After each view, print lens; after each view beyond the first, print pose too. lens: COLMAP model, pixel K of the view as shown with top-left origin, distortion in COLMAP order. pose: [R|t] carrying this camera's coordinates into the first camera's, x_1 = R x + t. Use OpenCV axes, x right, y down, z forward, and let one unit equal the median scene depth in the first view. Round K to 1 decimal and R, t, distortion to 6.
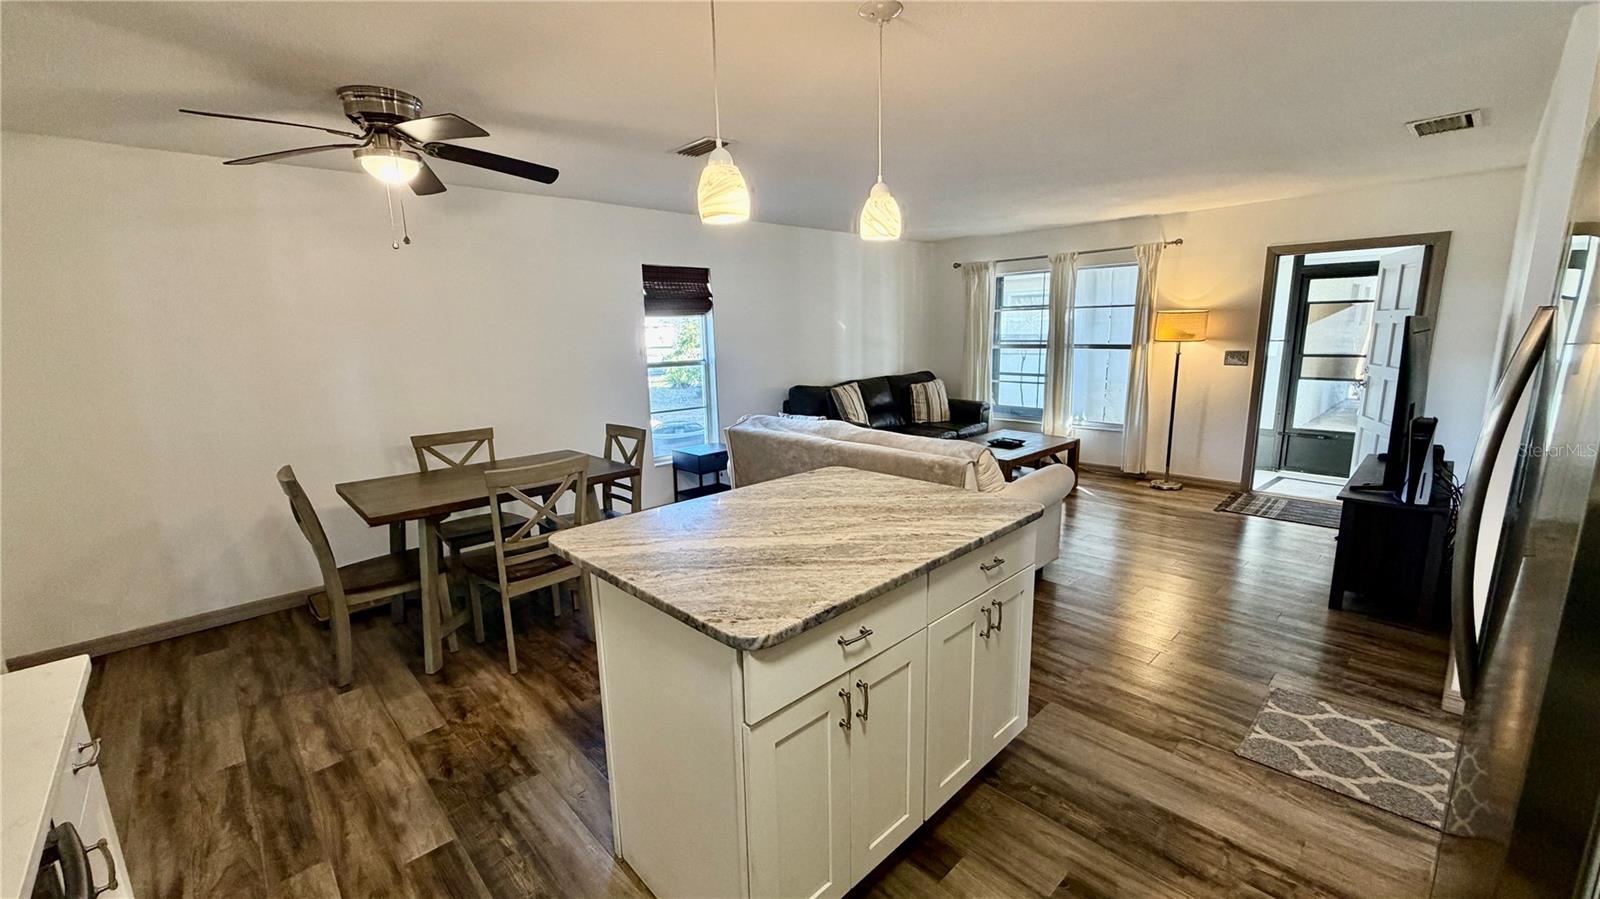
lens RADIAL K [[637.0, 0, 800.0], [0, 637.0, 449.5], [0, 0, 1]] dist [0.000615, 0.000187]
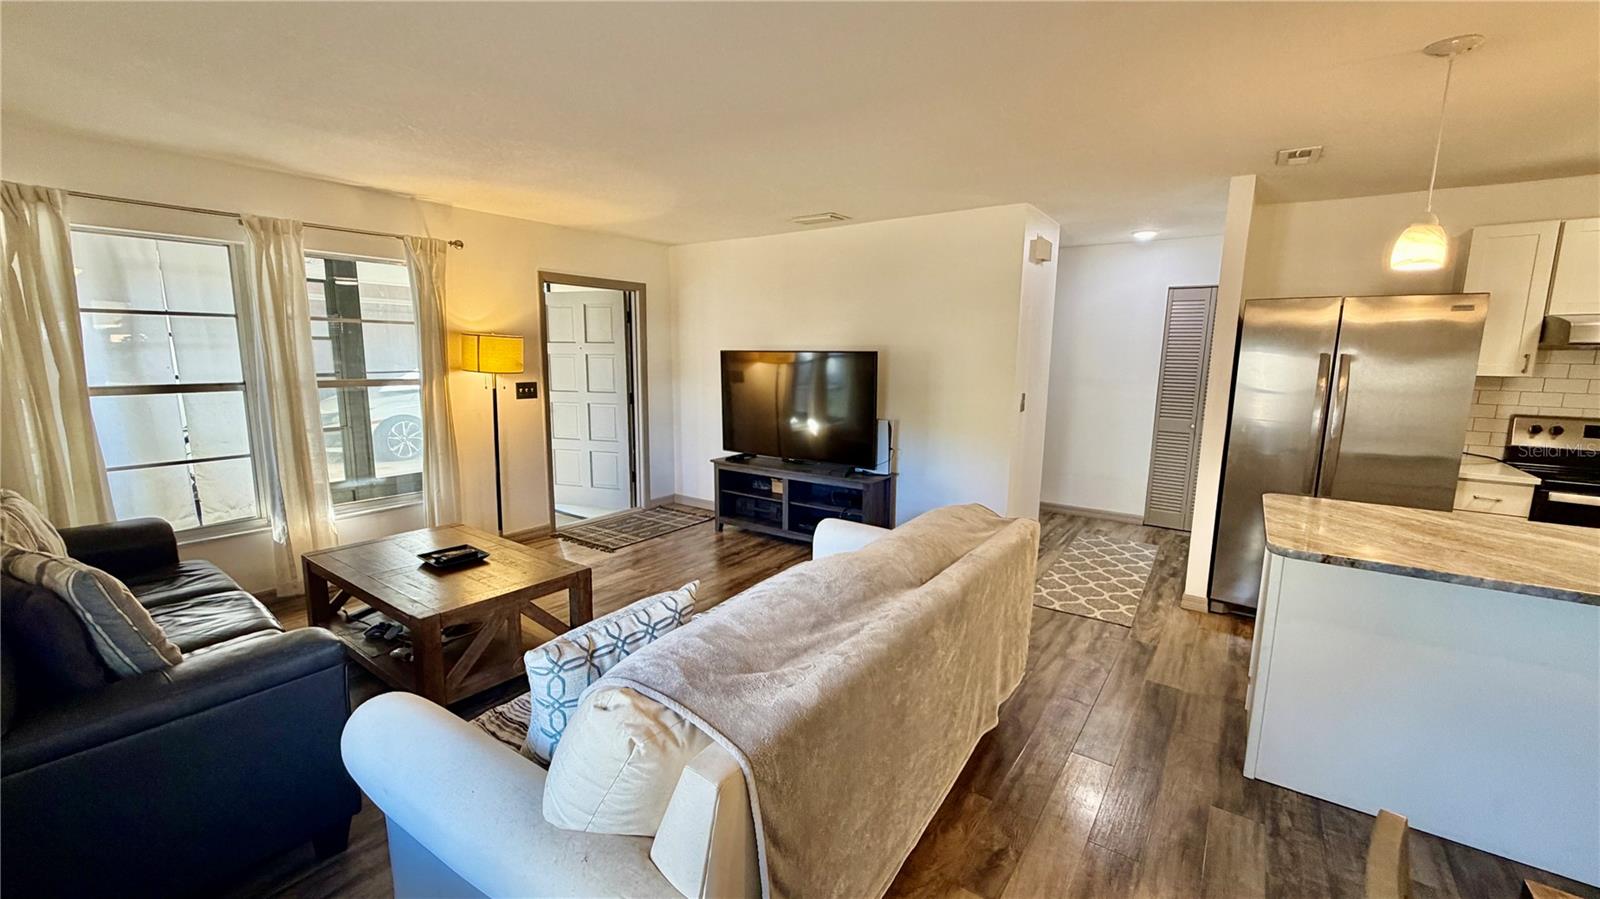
lens RADIAL K [[637.0, 0, 800.0], [0, 637.0, 449.5], [0, 0, 1]] dist [0.000615, 0.000187]
pose [[-0.179604, -0.132030, 0.974839, -0.726482], [0.176939, 0.970456, 0.164035, -0.396060], [-0.967696, 0.201948, -0.150937, 2.183331]]
